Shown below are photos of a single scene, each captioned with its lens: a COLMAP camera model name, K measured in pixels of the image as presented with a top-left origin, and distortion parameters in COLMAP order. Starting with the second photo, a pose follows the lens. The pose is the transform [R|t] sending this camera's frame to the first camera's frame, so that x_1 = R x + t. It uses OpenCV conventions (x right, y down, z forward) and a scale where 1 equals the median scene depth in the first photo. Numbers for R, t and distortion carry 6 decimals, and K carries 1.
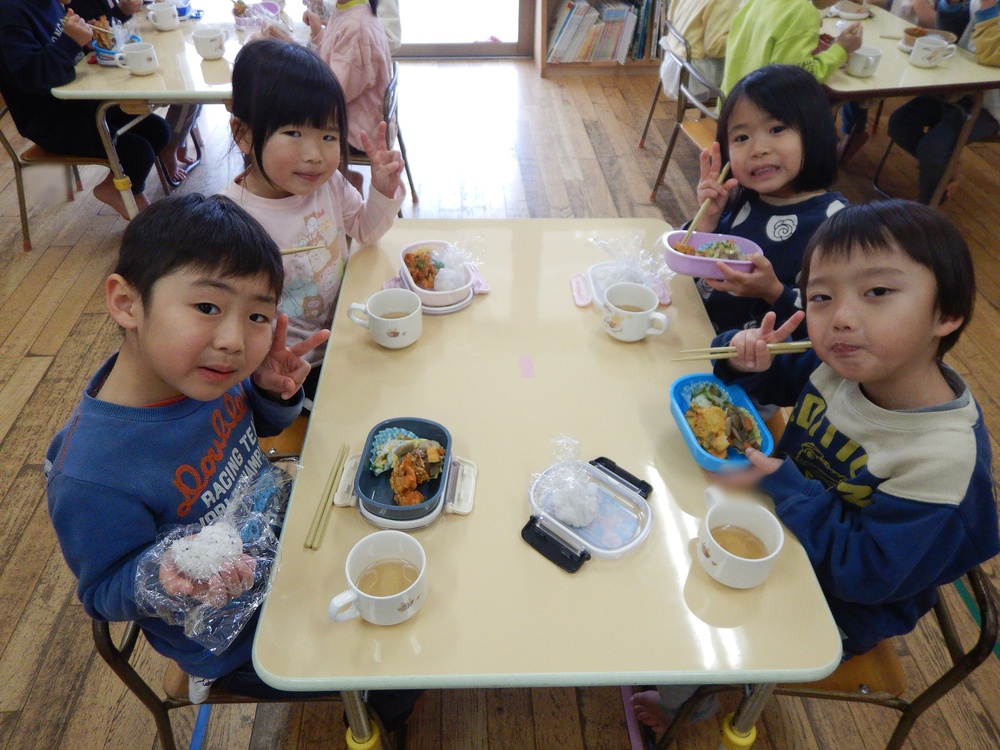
lens RADIAL K [[719.3, 0, 500.0], [0, 719.3, 375.0], [0, 0, 1]] dist [0.002704, -0.001210]
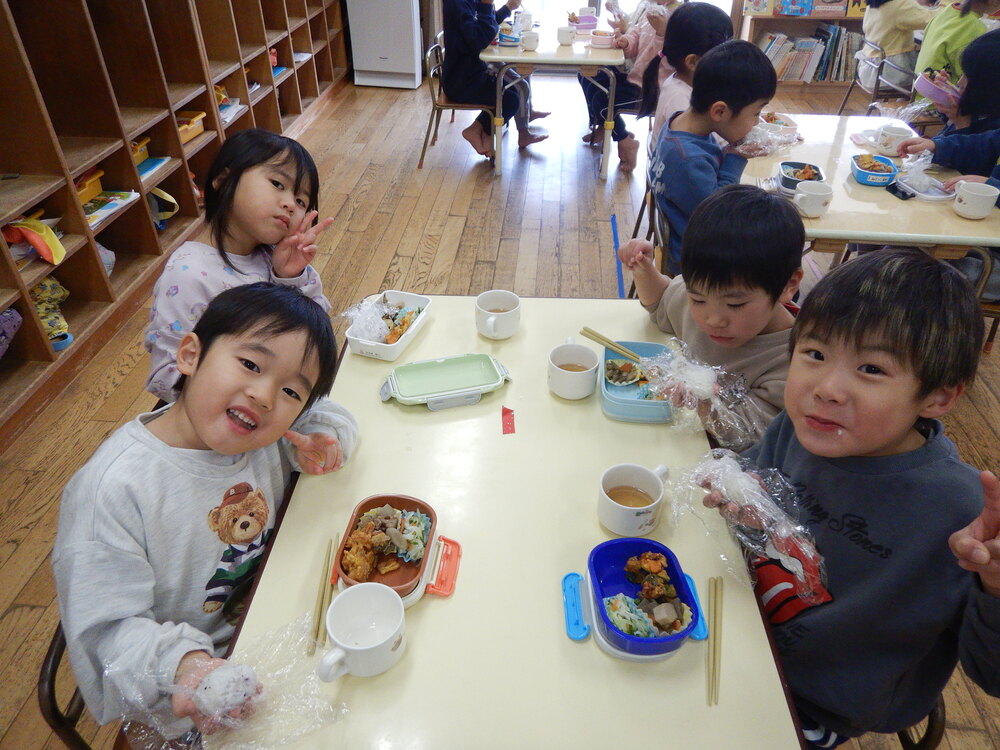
lens RADIAL K [[719.3, 0, 500.0], [0, 719.3, 375.0], [0, 0, 1]] dist [0.002704, -0.001210]
pose [[0.990356, 0.075818, -0.115957, -0.195561], [-0.086601, 0.992082, -0.090960, 0.262868], [0.108142, 0.100125, 0.989080, -0.297110]]
